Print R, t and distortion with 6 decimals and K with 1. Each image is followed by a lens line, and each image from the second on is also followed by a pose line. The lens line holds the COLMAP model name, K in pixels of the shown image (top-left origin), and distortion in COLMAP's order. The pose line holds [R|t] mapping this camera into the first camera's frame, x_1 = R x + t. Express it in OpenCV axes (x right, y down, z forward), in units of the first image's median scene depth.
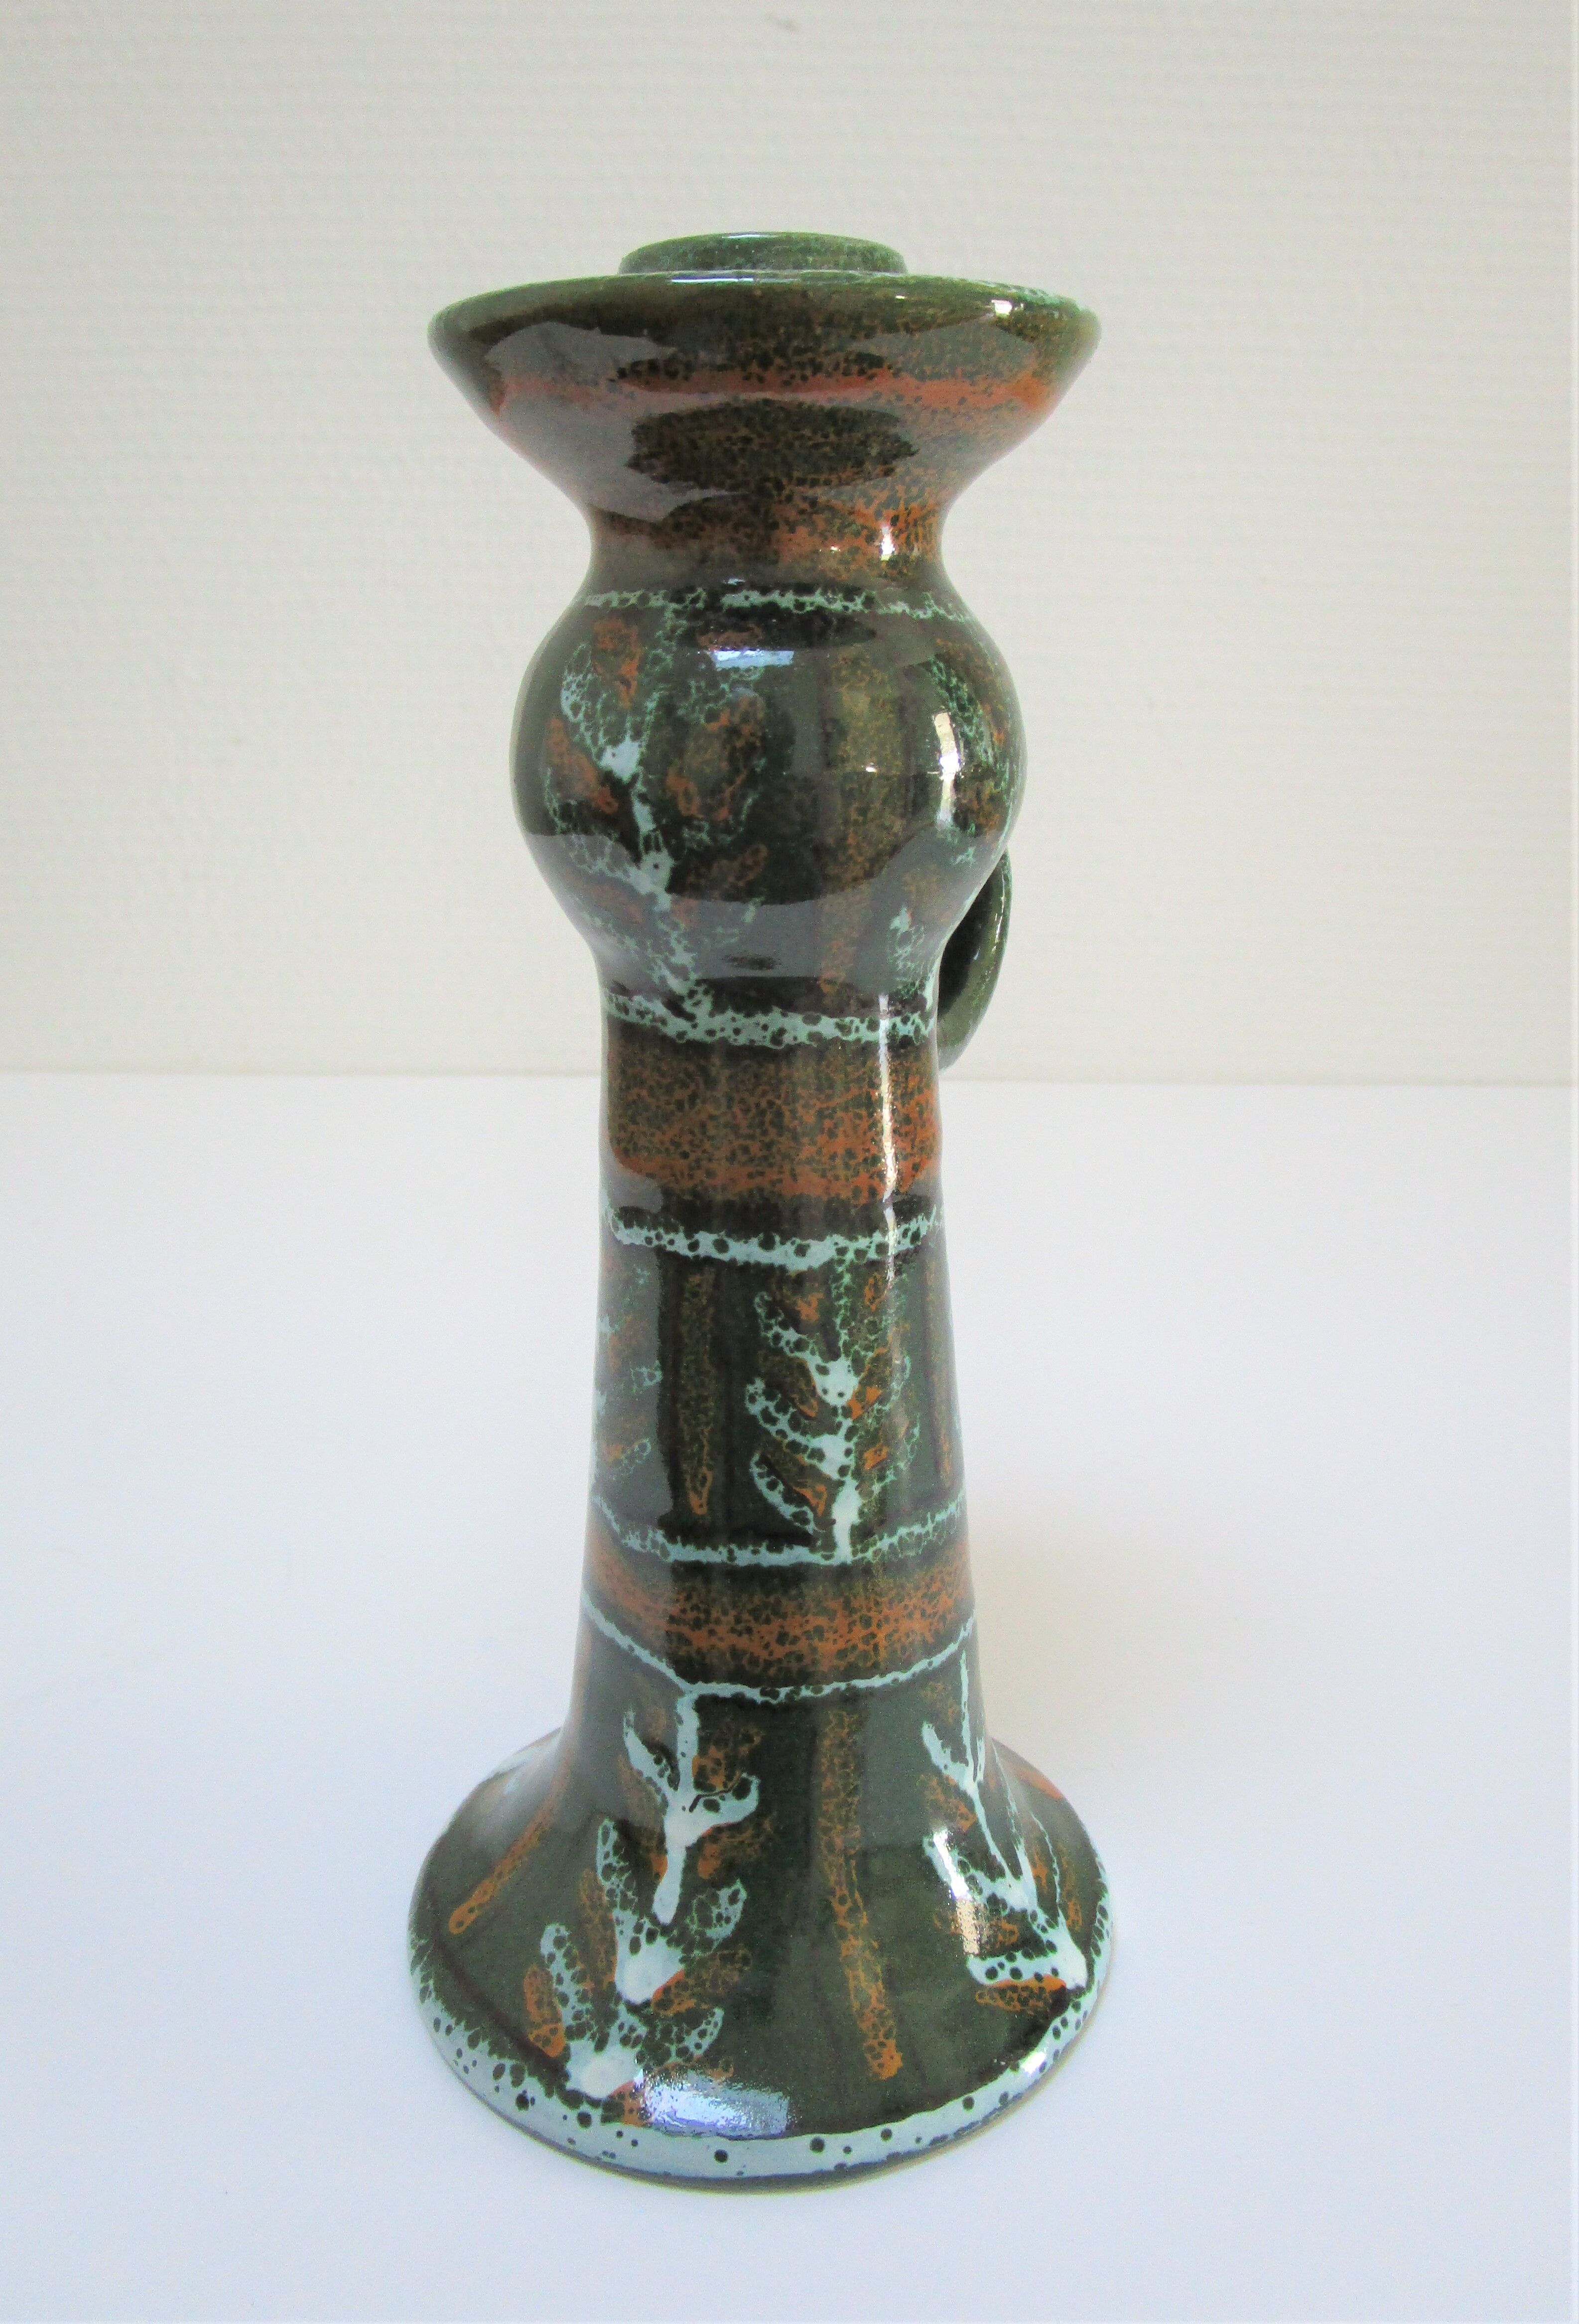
lens RADIAL K [[1818.8, 0, 810.7], [0, 1818.8, 1076.2], [0, 0, 1]] dist [-0.005434, 0.002642]
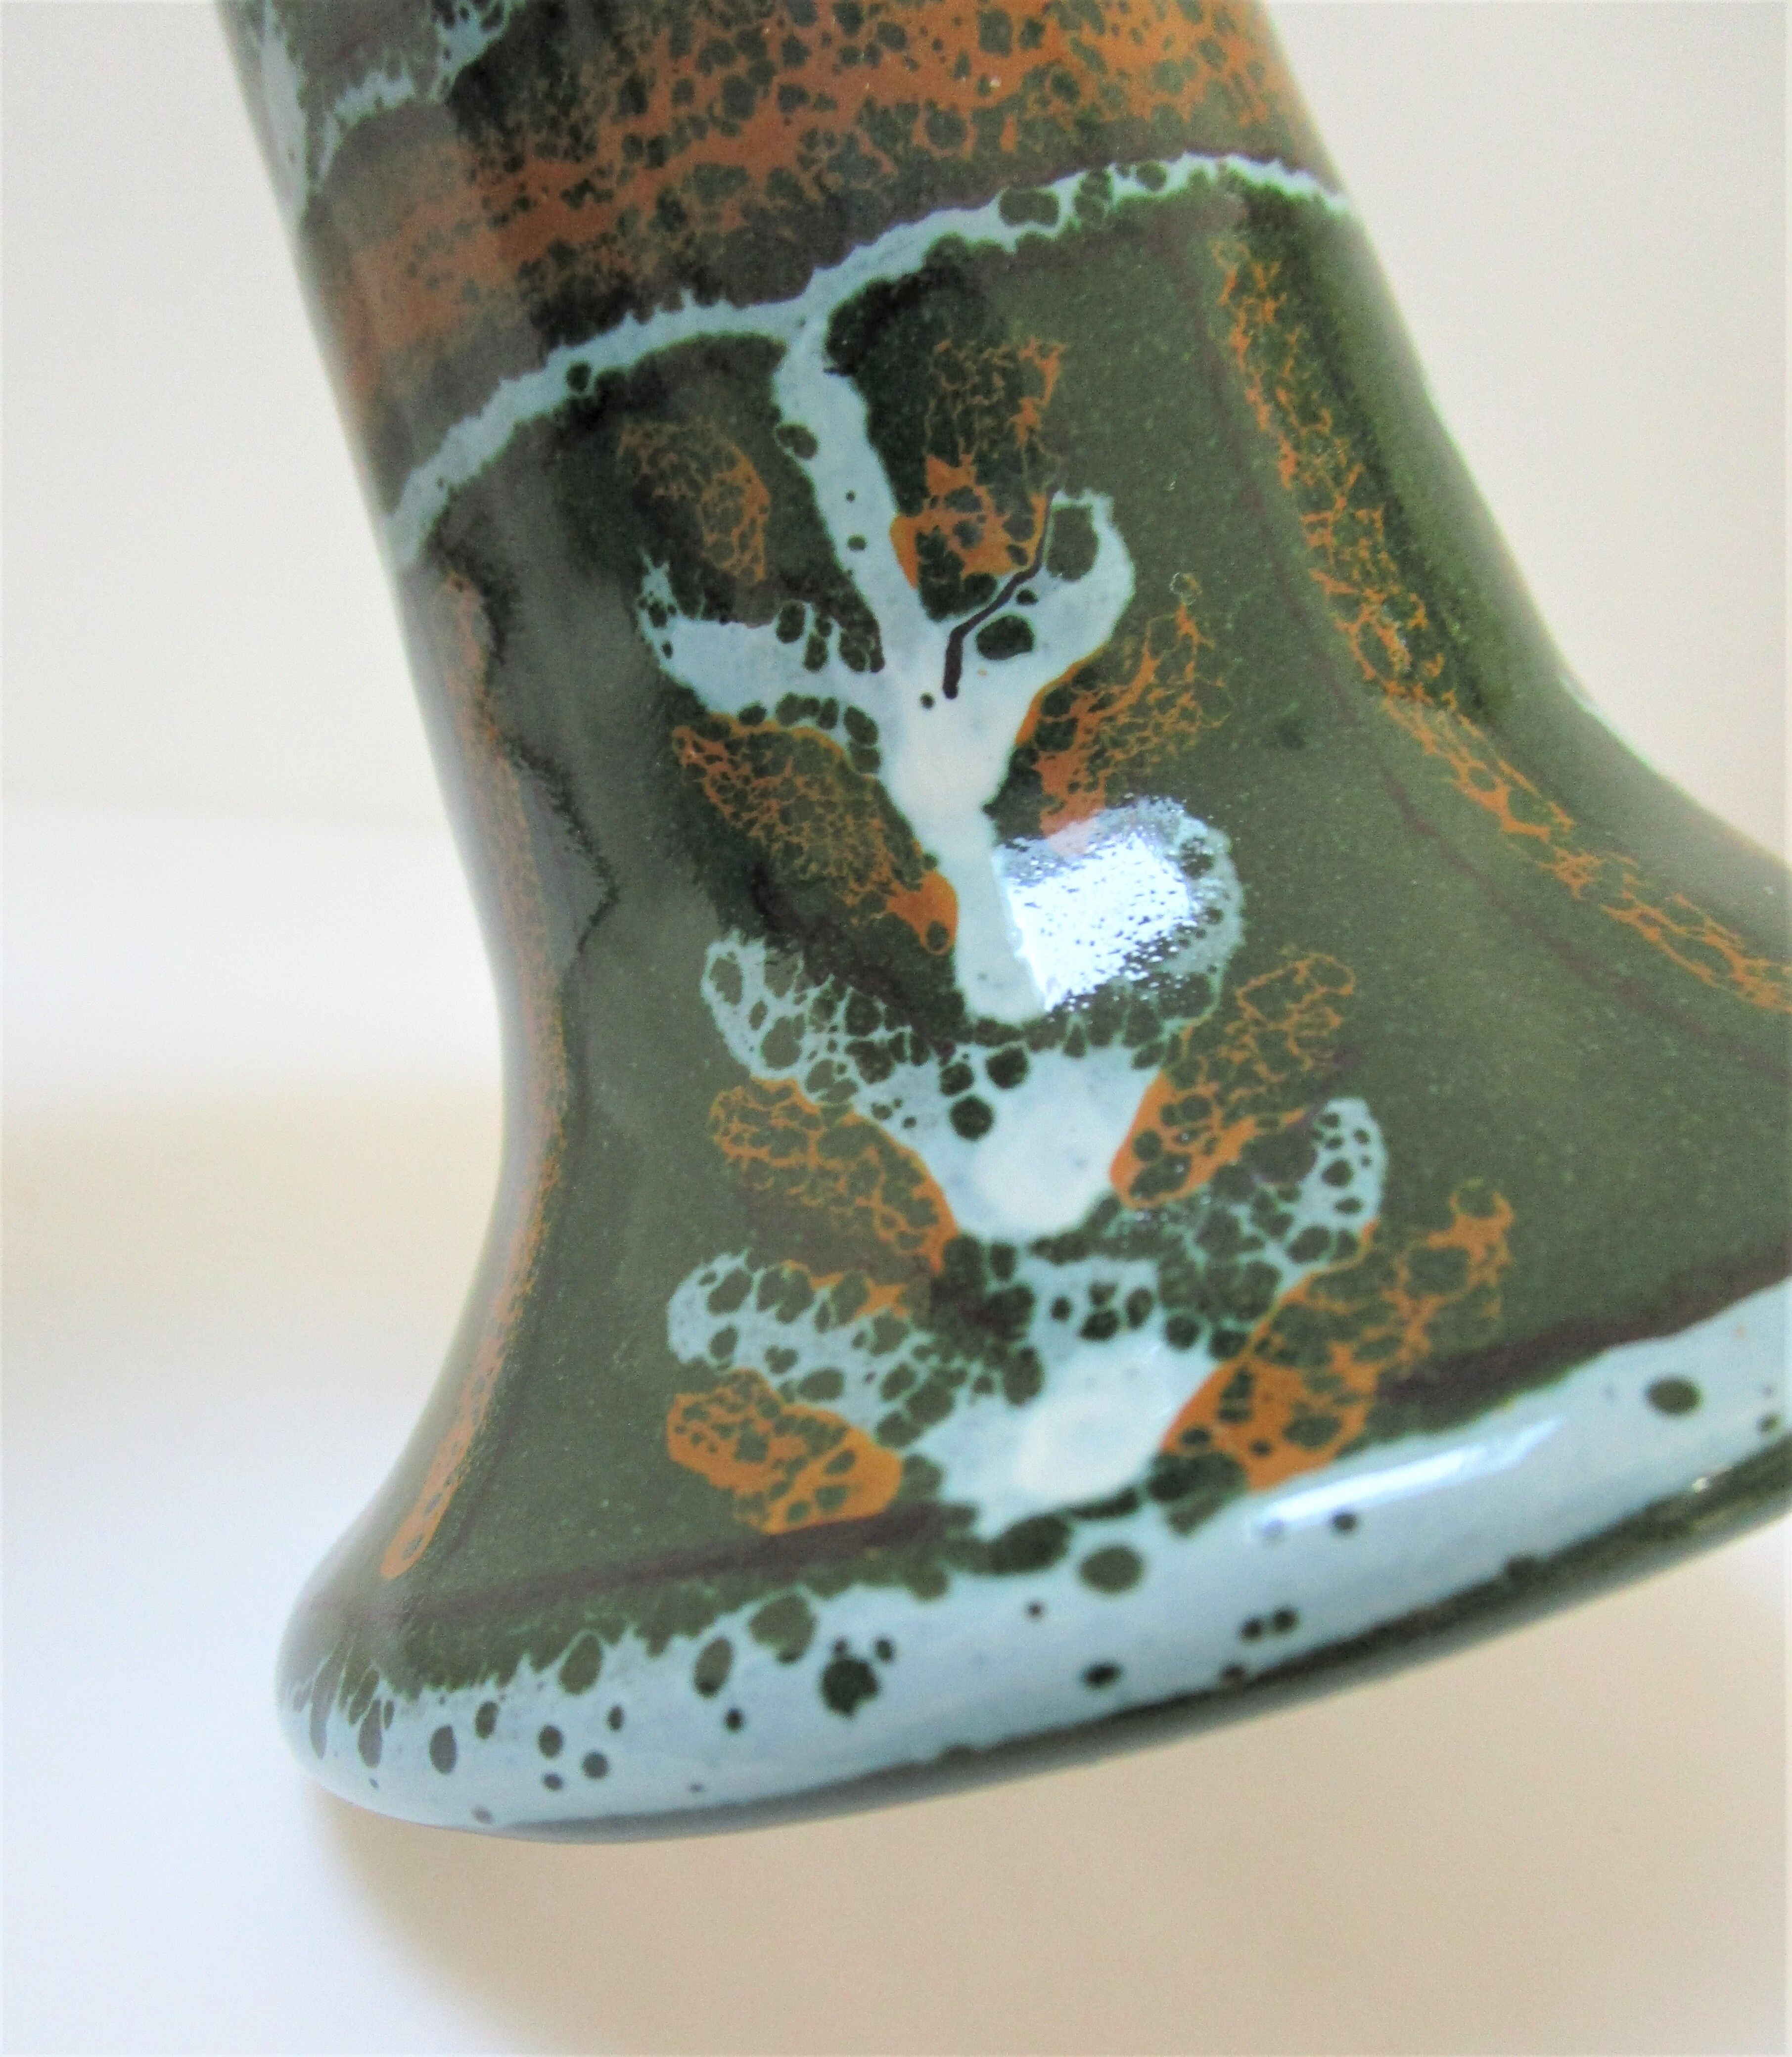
lens RADIAL K [[1807.3, 0, 851.1], [0, 1807.3, 1252.9], [0, 0, 1]] dist [-0.018759, -0.009567]
pose [[0.905308, -0.370429, 0.207846, -0.188054], [0.401715, 0.905665, -0.135632, 0.544571], [-0.137997, 0.206283, 0.968713, 0.744905]]
